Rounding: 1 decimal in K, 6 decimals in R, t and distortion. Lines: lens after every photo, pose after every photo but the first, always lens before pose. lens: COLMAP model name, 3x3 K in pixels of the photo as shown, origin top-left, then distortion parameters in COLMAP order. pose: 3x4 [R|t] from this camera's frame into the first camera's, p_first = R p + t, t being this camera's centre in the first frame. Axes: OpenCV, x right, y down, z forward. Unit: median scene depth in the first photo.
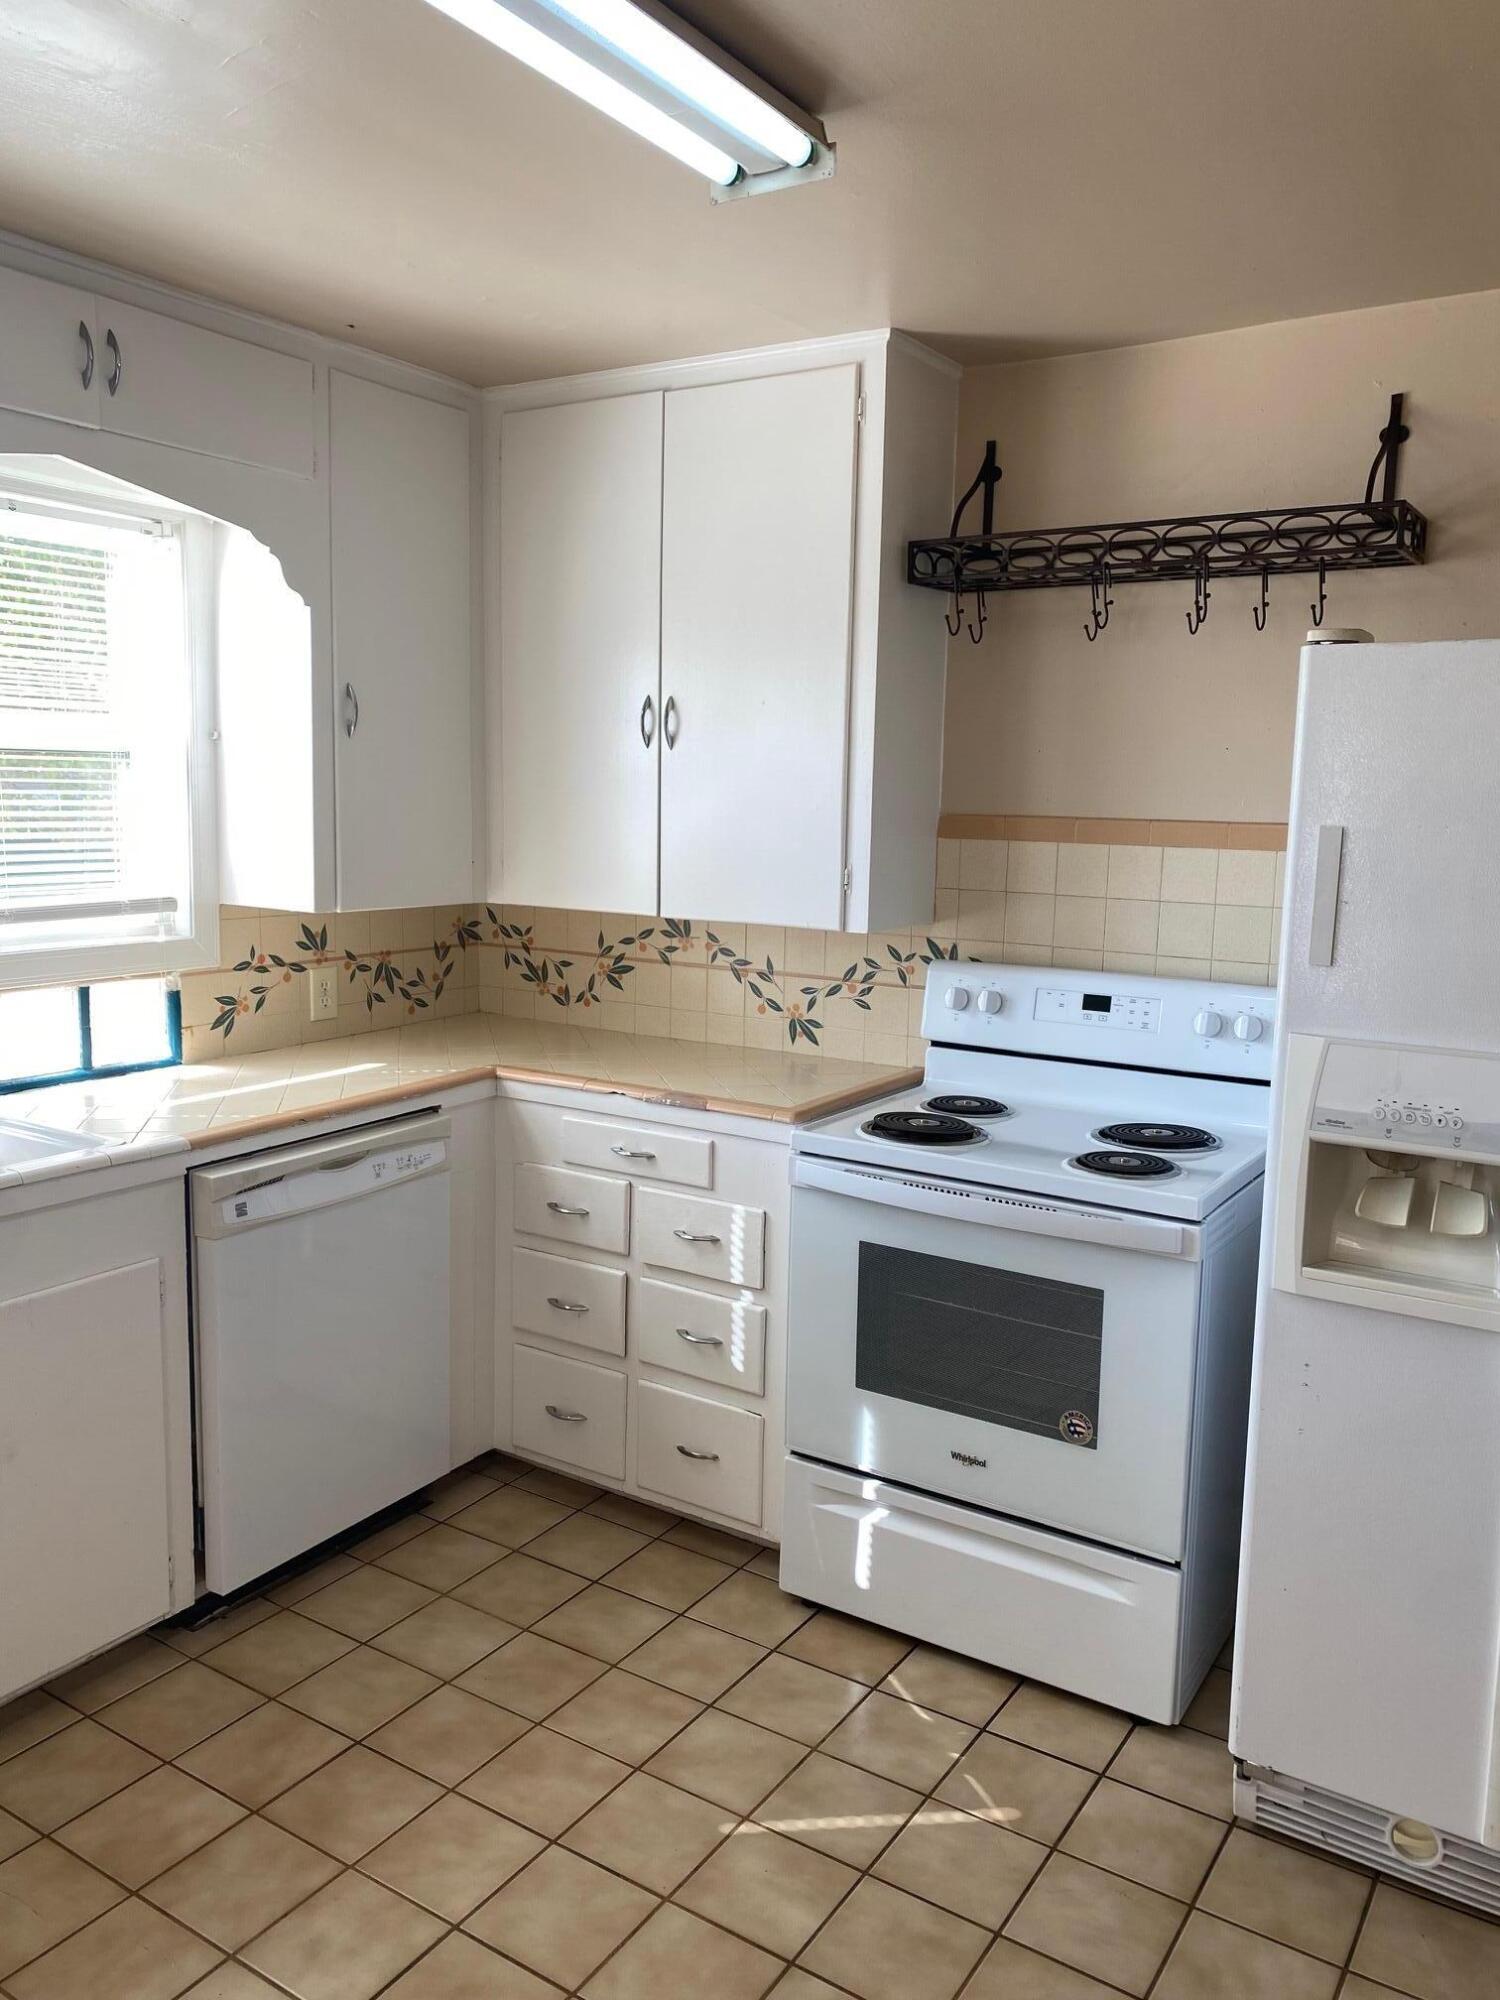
lens RADIAL K [[1503.1, 0, 737.9], [0, 1503.1, 1002.8], [0, 0, 1]] dist [0.009081, -0.005026]
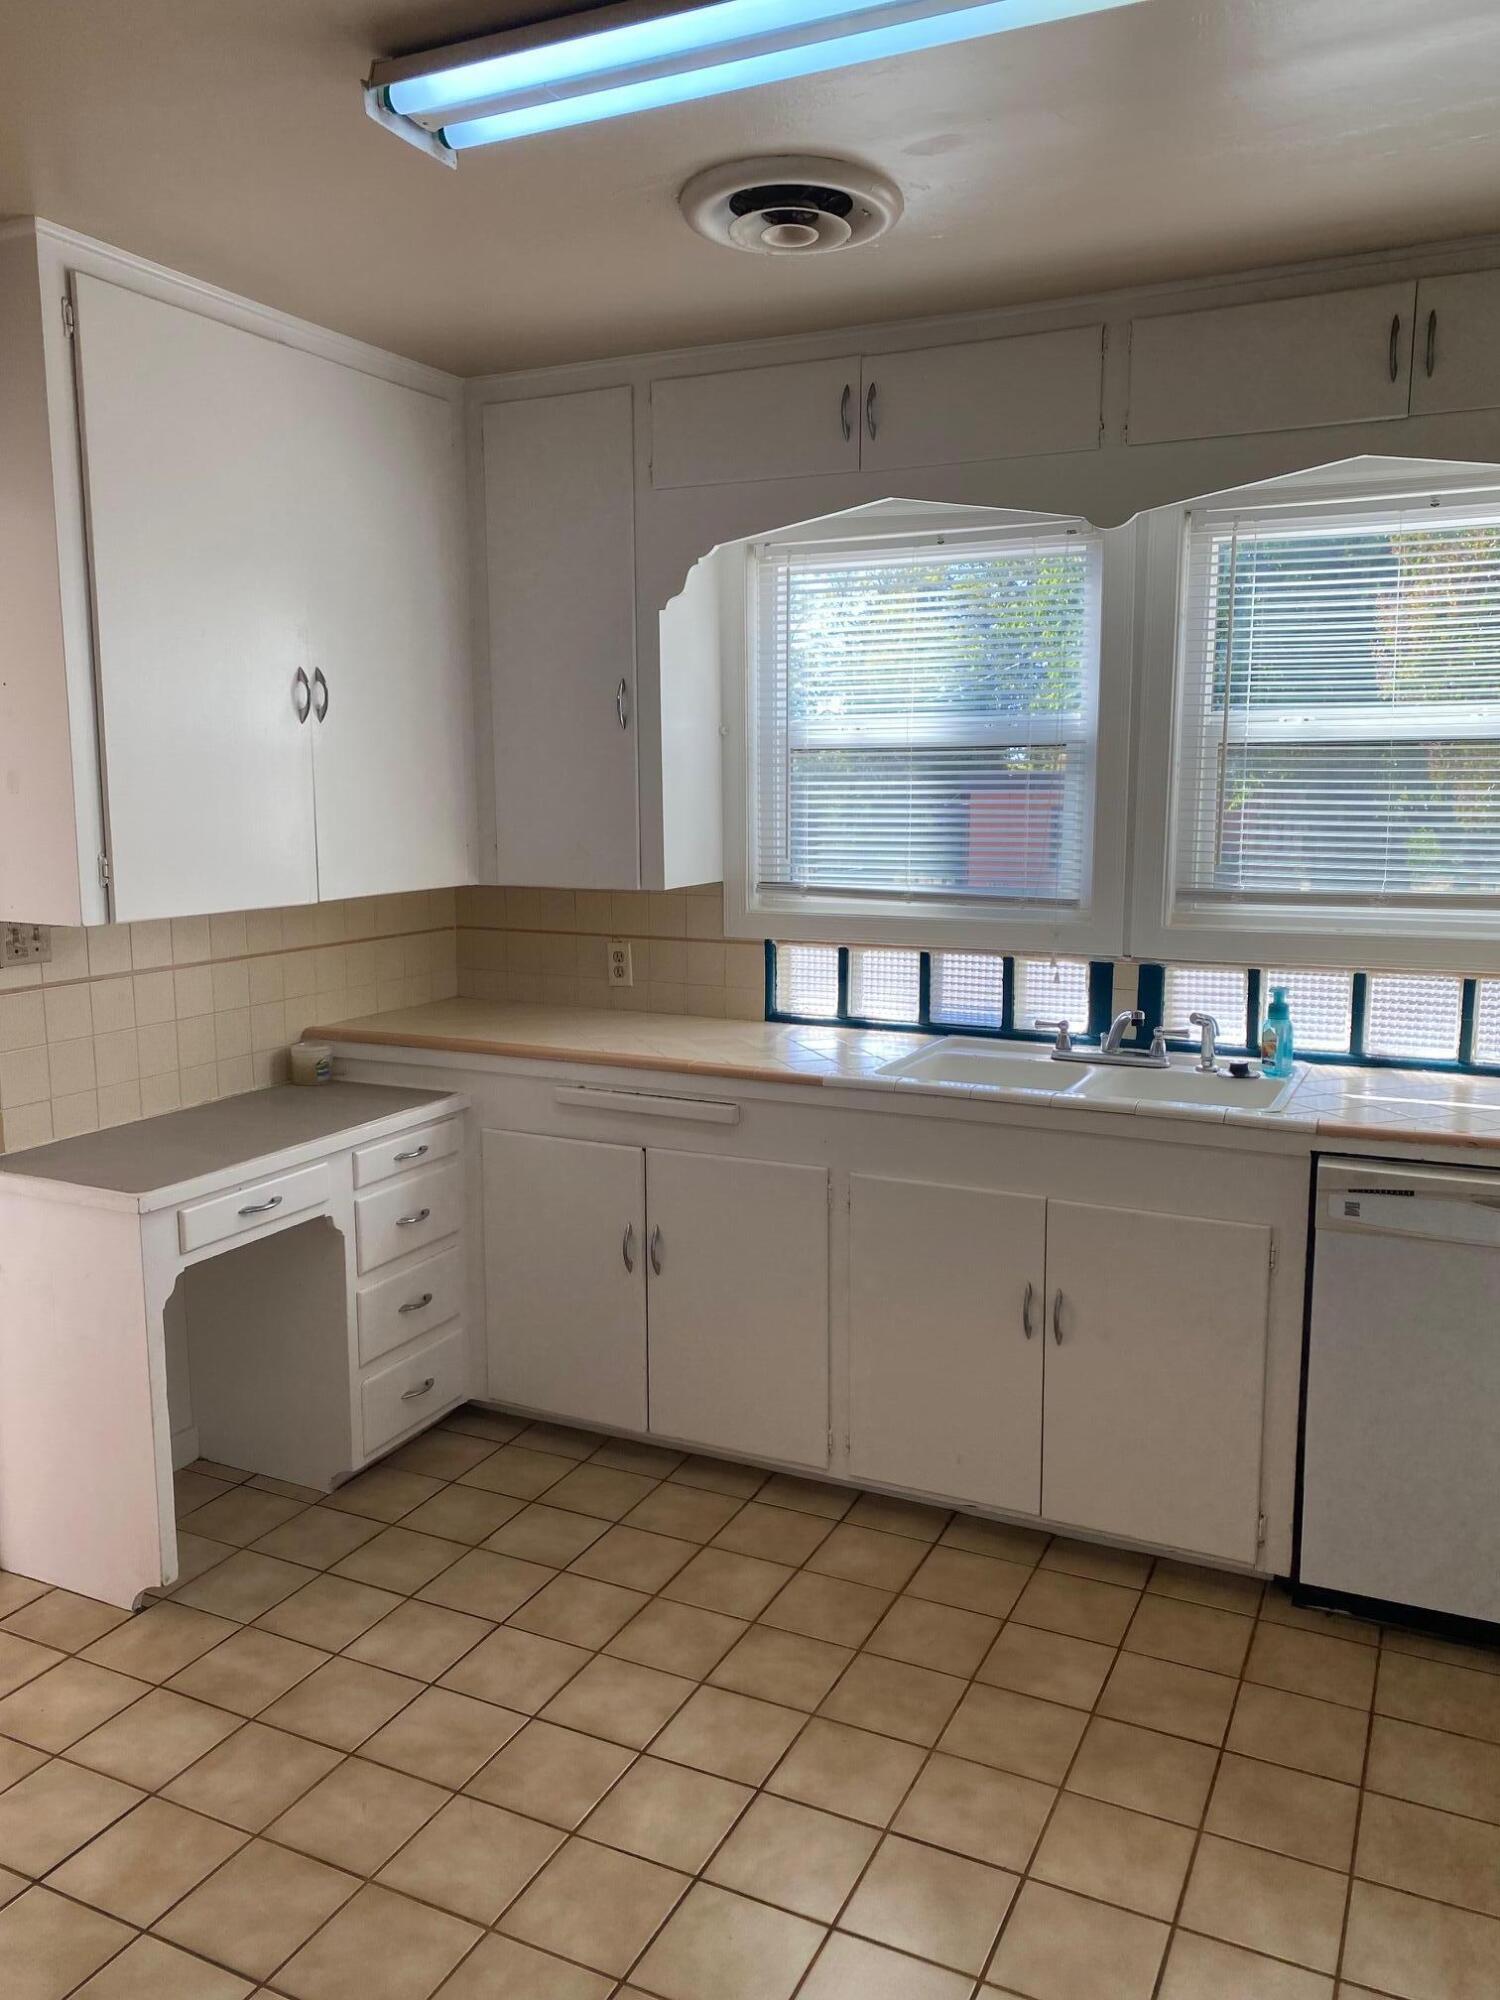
lens RADIAL K [[1503.1, 0, 737.9], [0, 1503.1, 1002.8], [0, 0, 1]] dist [0.009081, -0.005026]
pose [[0.123616, 0.132538, -0.983439, 0.567144], [-0.135086, 0.984062, 0.115642, -0.052952], [0.983093, 0.118554, 0.139549, 0.465604]]
